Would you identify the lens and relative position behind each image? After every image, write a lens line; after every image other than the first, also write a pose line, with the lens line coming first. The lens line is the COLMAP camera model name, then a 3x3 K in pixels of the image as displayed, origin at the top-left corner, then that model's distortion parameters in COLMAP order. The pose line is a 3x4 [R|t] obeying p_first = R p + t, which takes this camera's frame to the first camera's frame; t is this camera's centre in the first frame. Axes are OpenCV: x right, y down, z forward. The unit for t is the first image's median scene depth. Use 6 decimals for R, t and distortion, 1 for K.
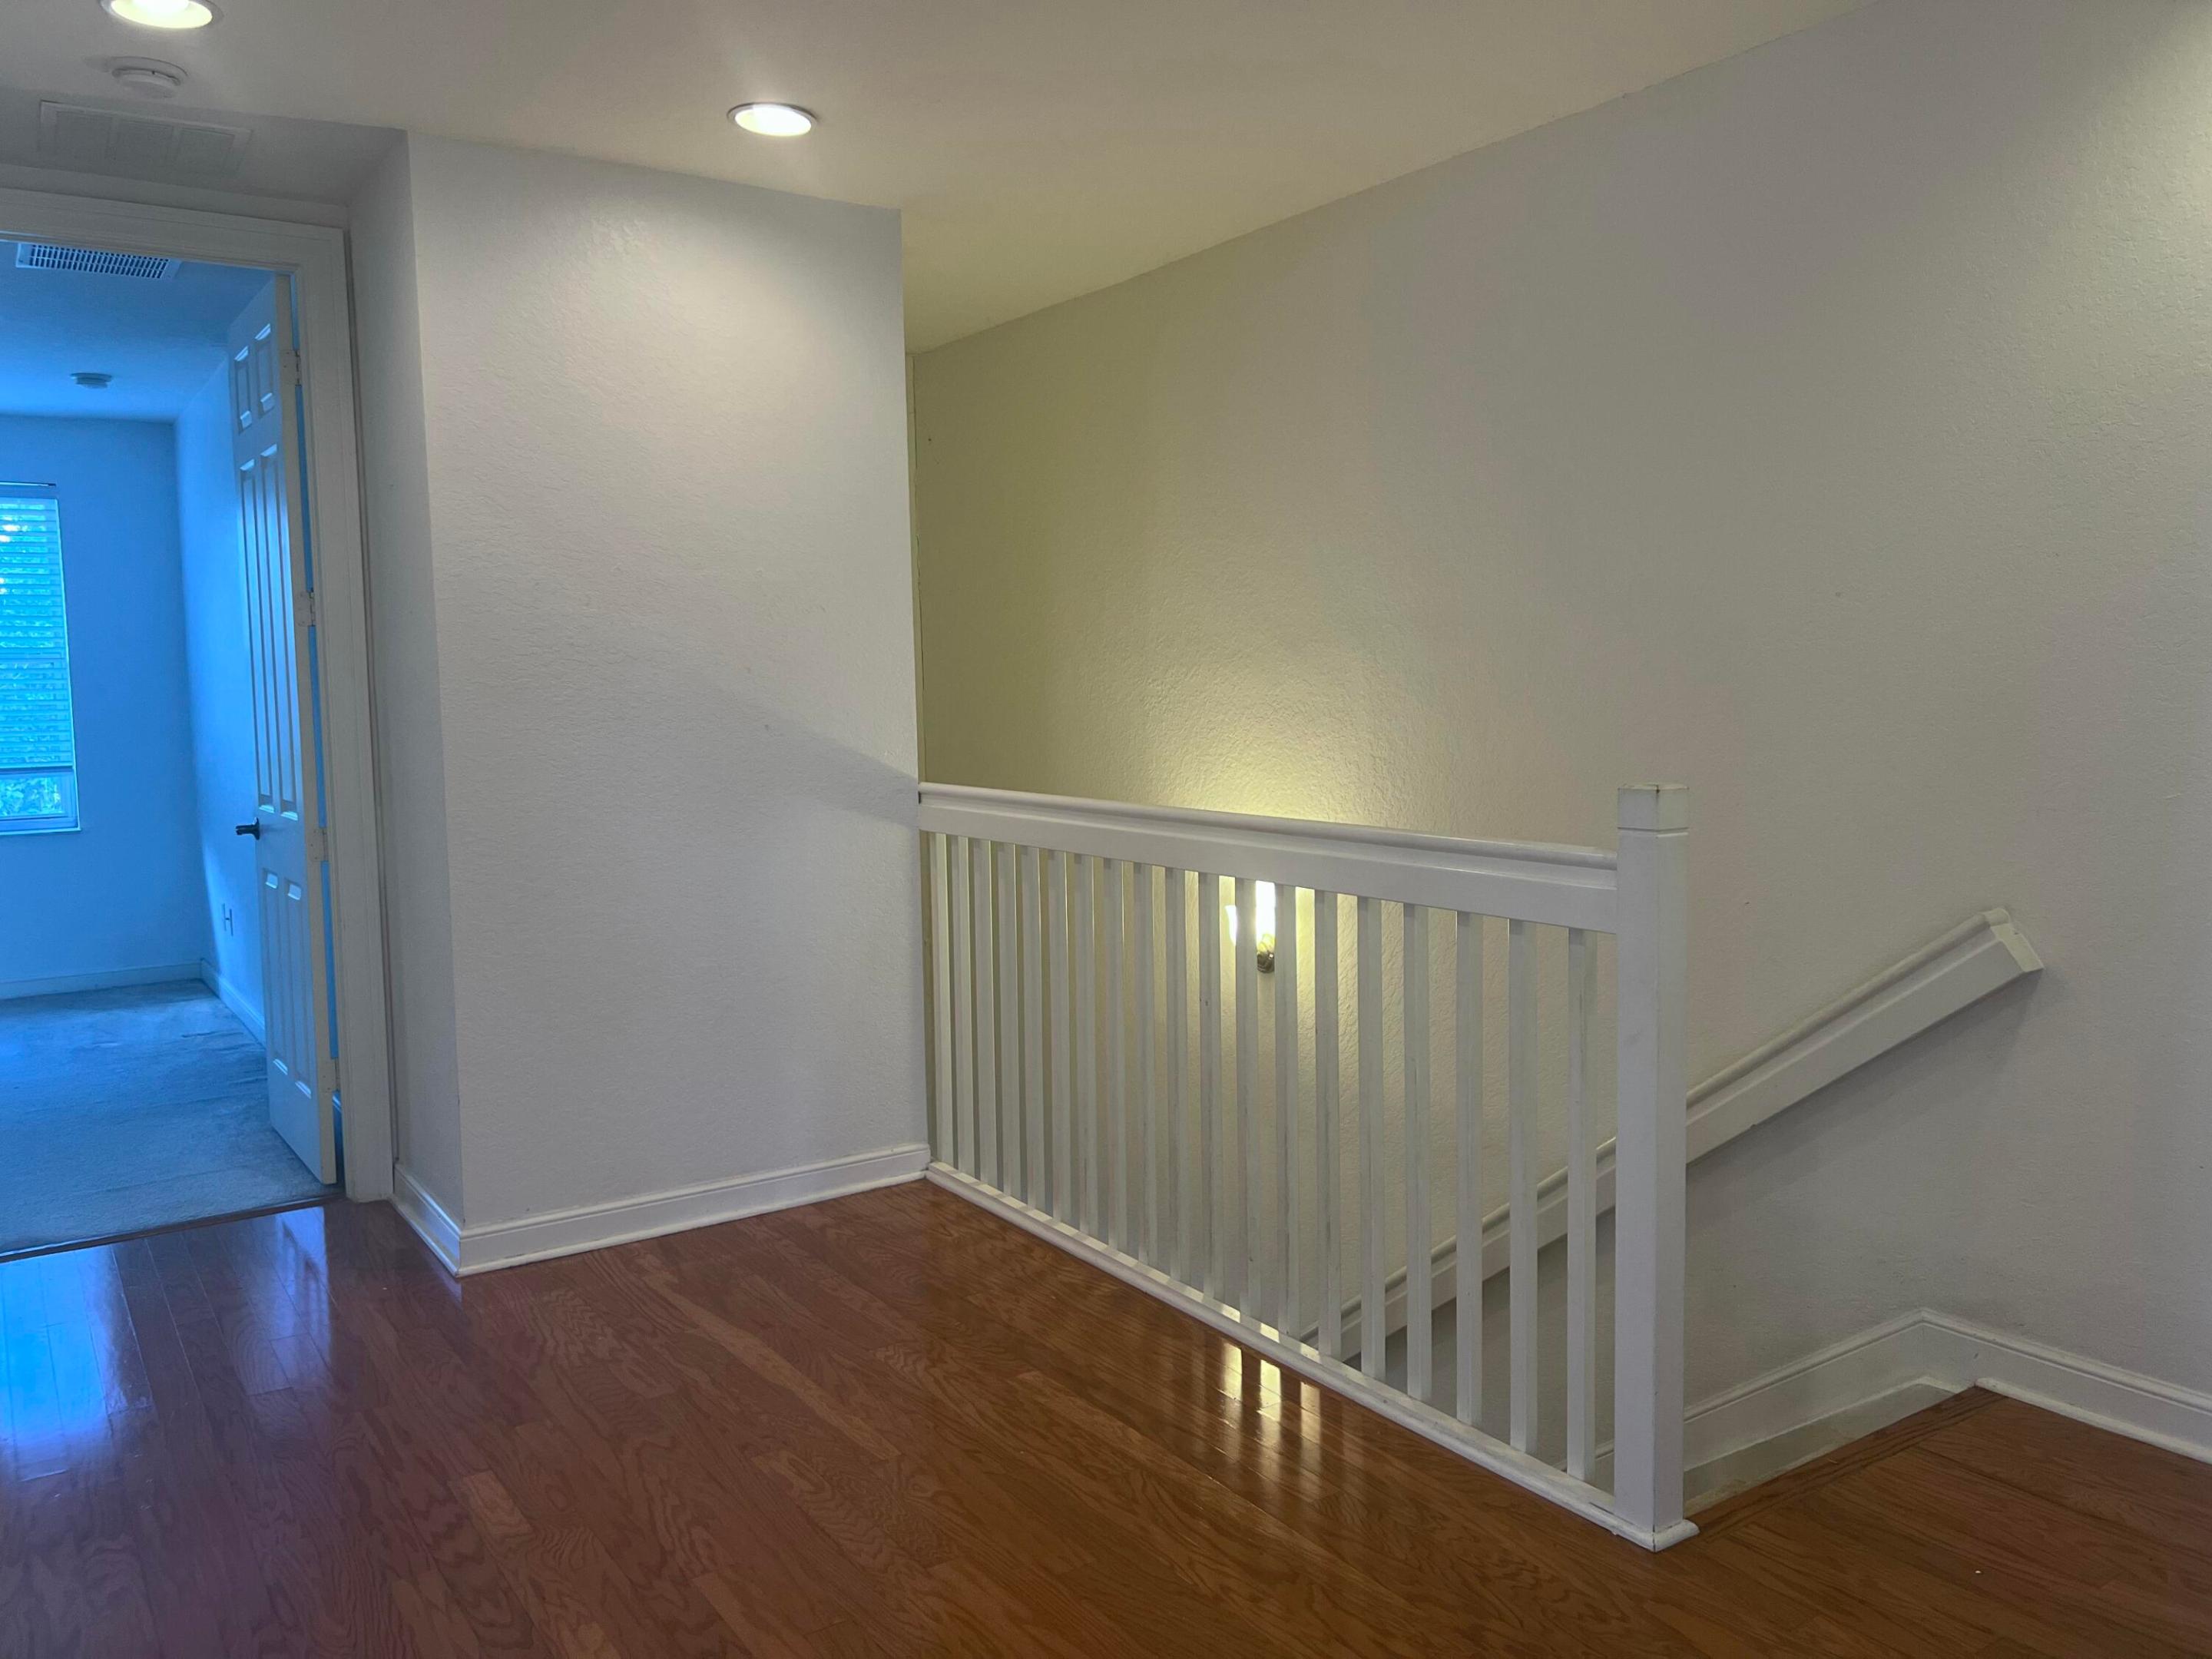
lens RADIAL K [[1667.9, 0, 1098.9], [0, 1667.9, 820.2], [0, 0, 1]] dist [0.002104, -0.002341]
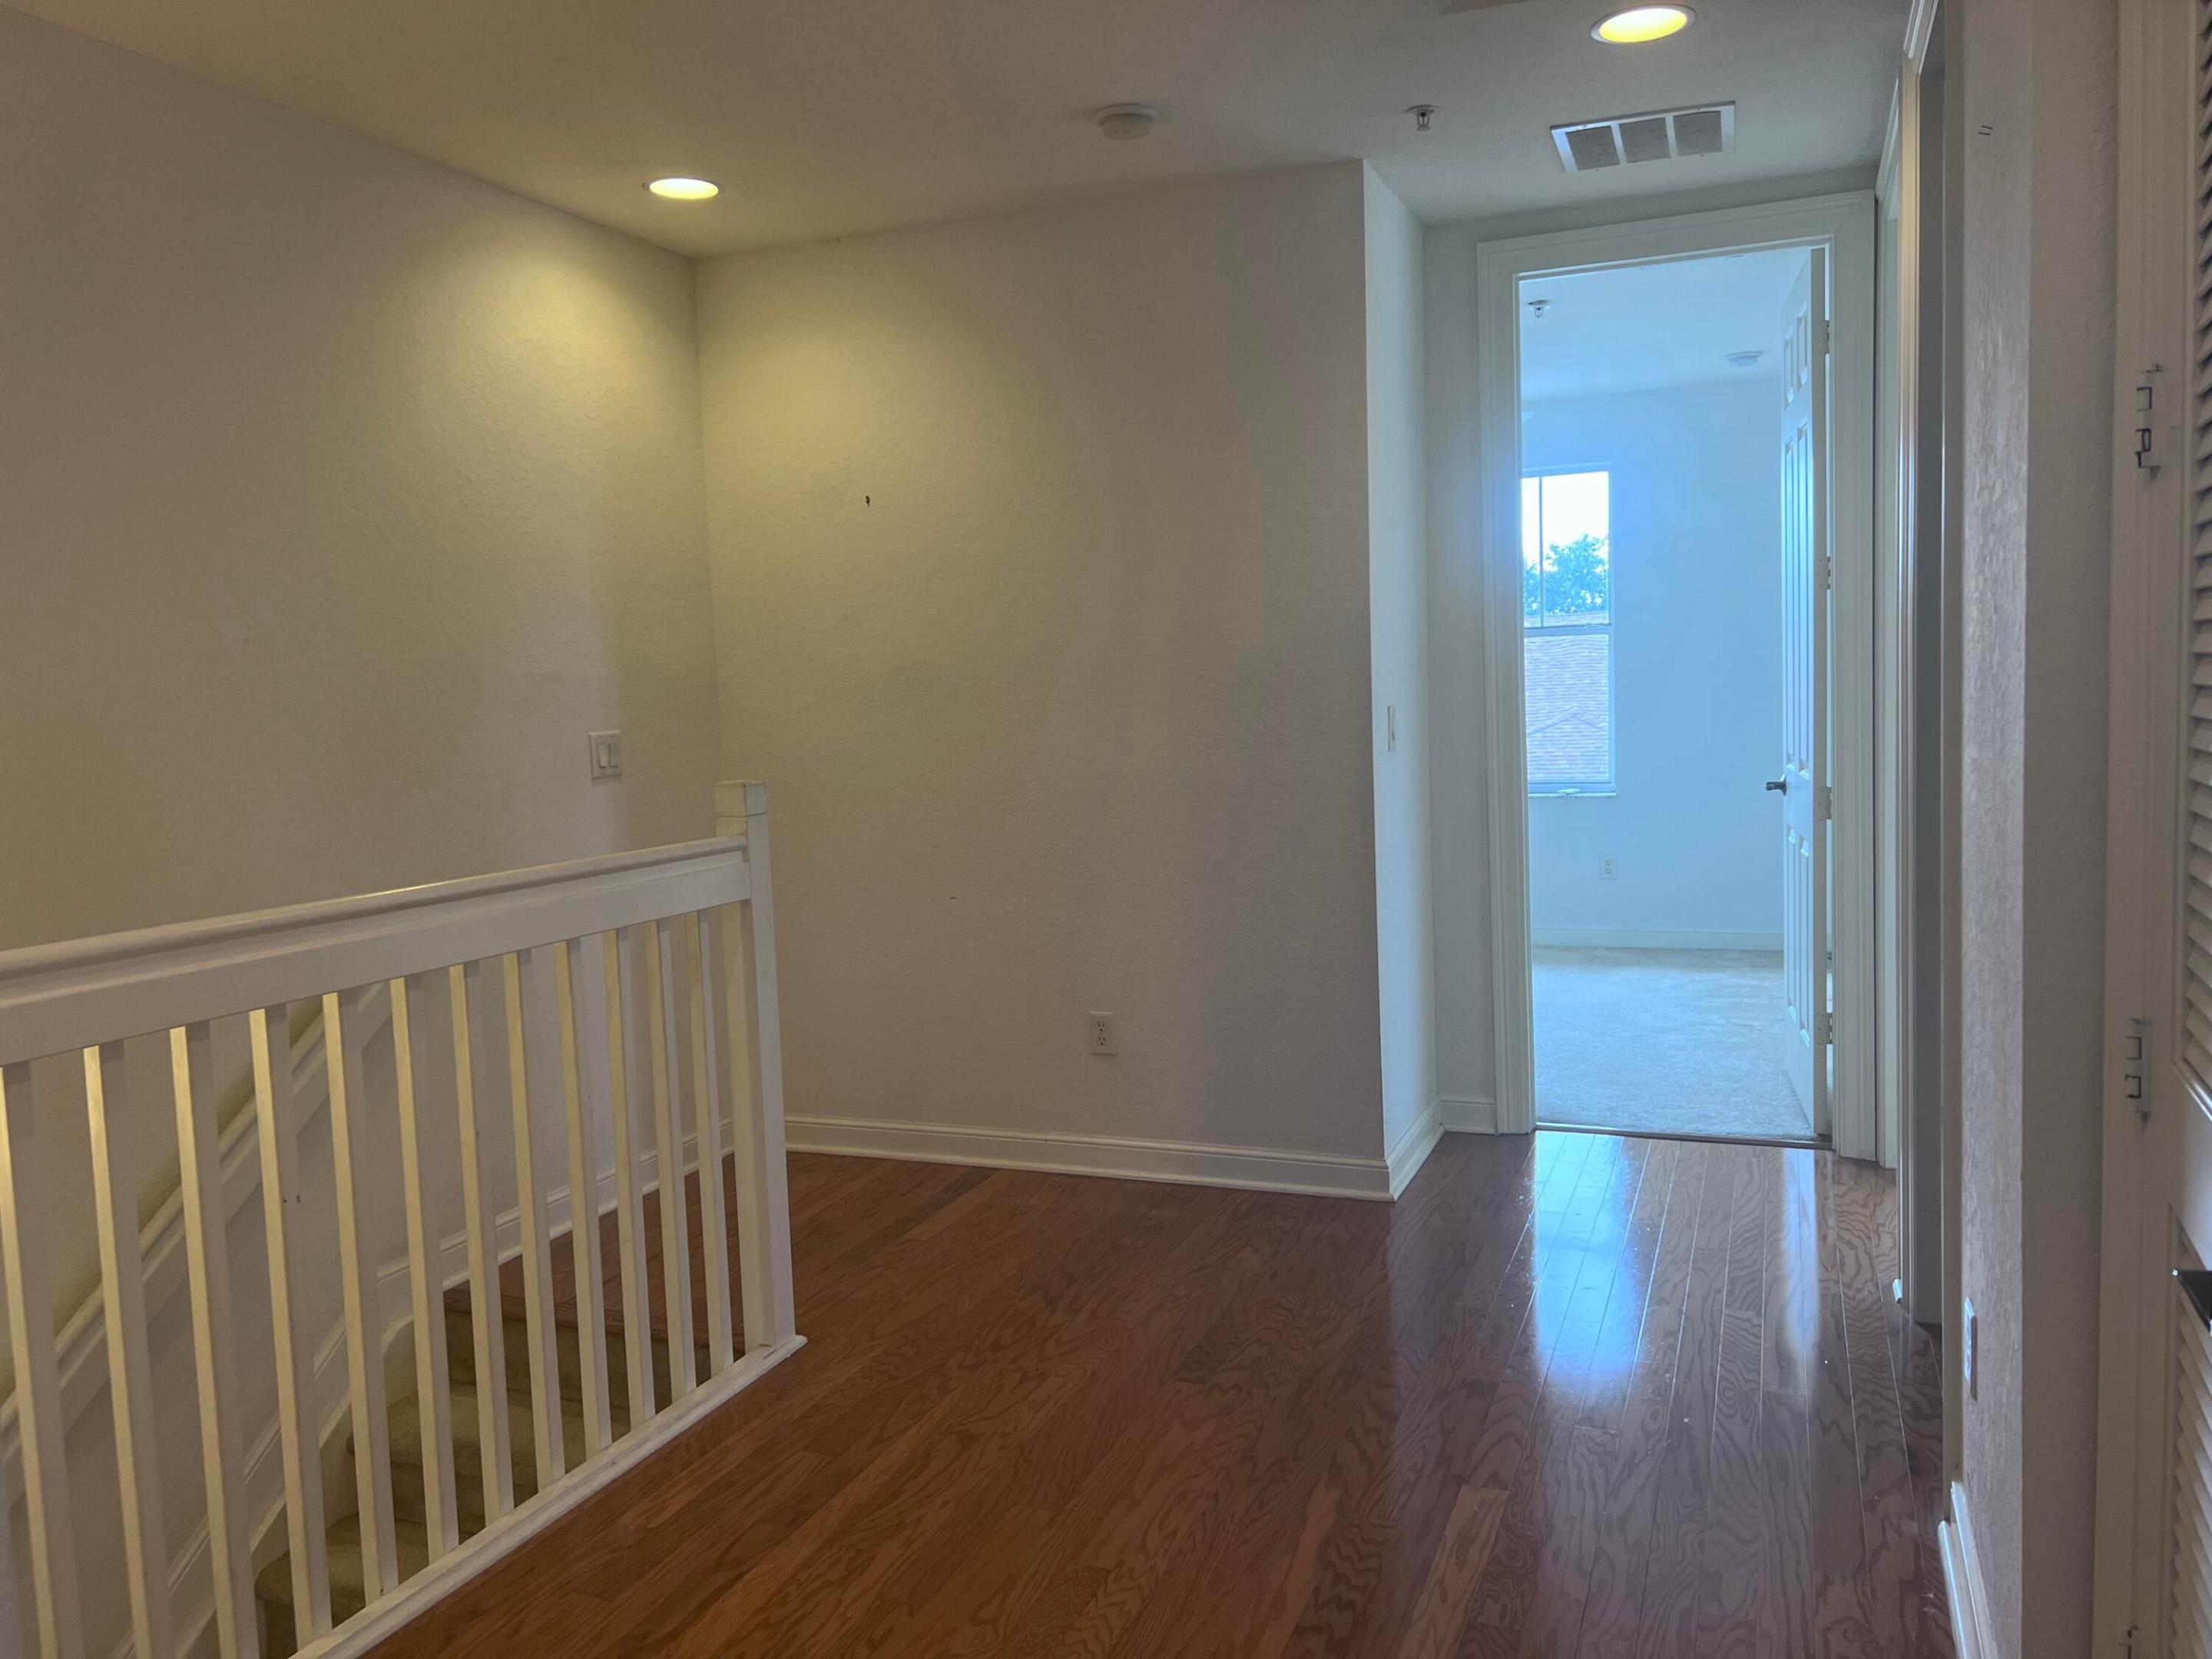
lens RADIAL K [[1667.9, 0, 1098.9], [0, 1667.9, 820.2], [0, 0, 1]] dist [0.002104, -0.002341]
pose [[-0.551477, -0.033502, 0.833517, -0.740072], [0.118021, 0.986009, 0.117717, -0.089444], [-0.825799, 0.163291, -0.539808, 1.190971]]
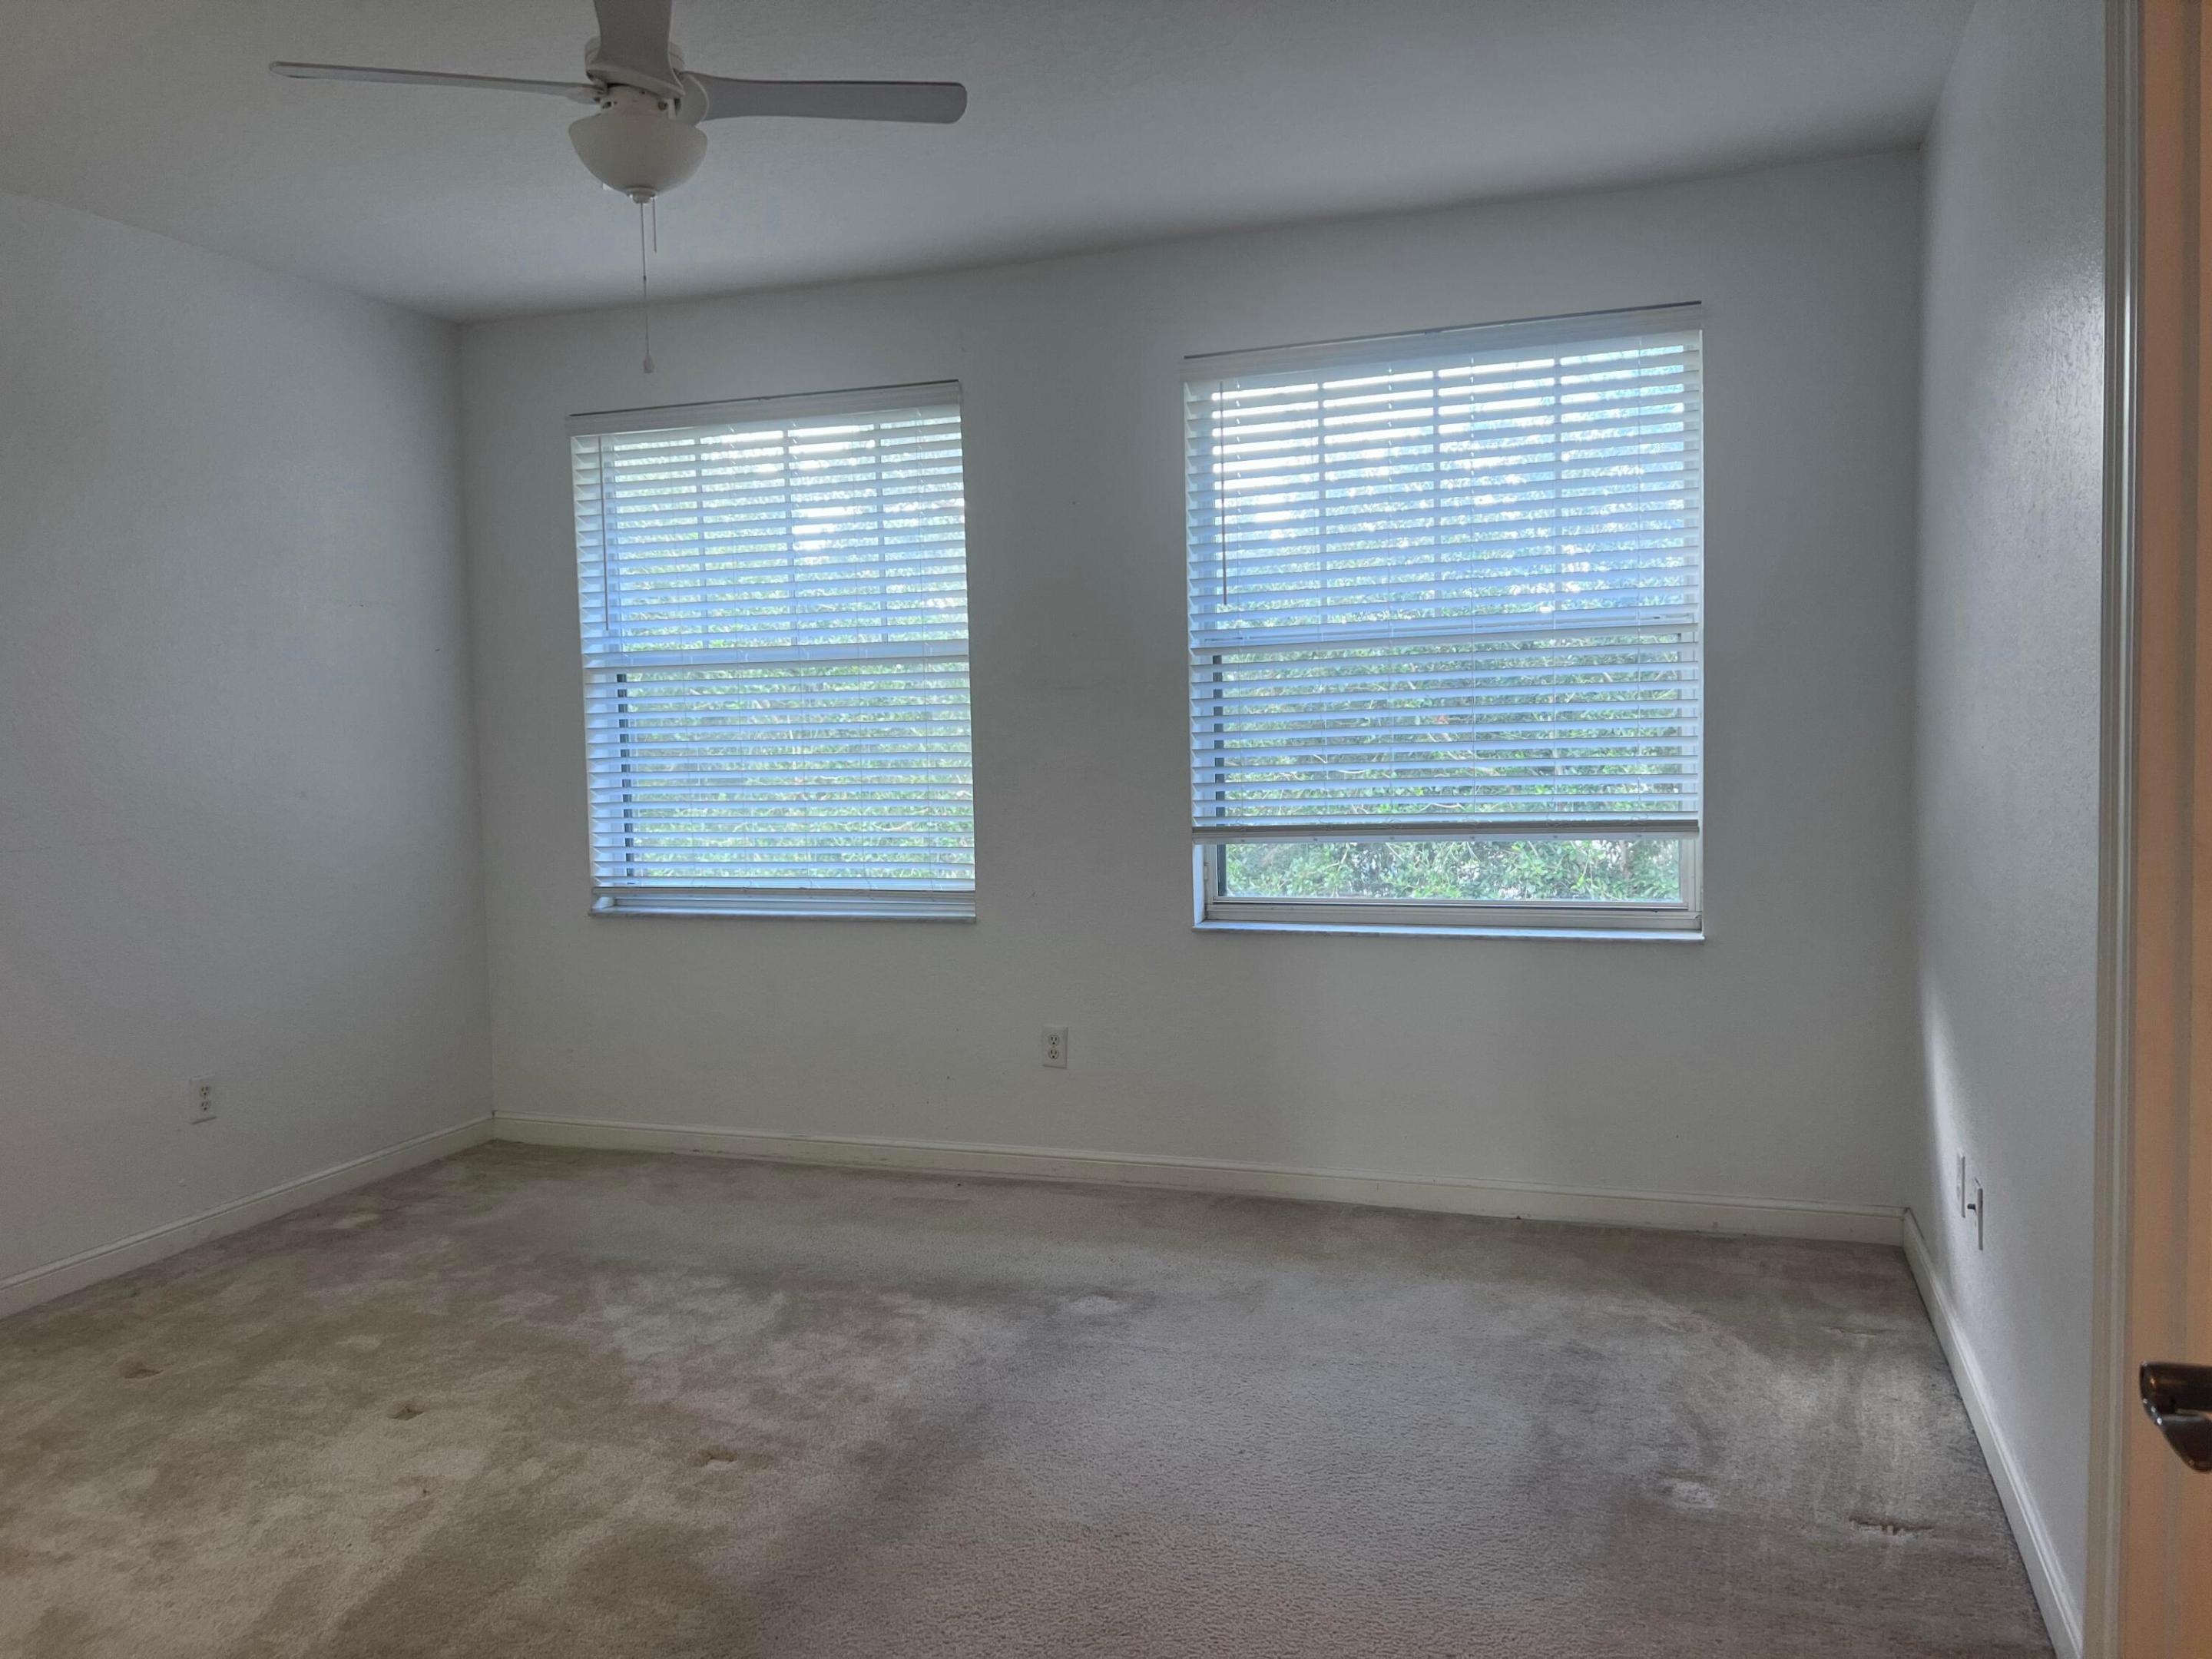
lens RADIAL K [[1667.9, 0, 1098.9], [0, 1667.9, 820.2], [0, 0, 1]] dist [0.002104, -0.002341]
pose [[0.582463, 0.033960, -0.812147, -0.409545], [-0.067055, 0.997729, -0.006371, -0.022734], [0.810087, 0.058169, 0.583418, 0.746829]]
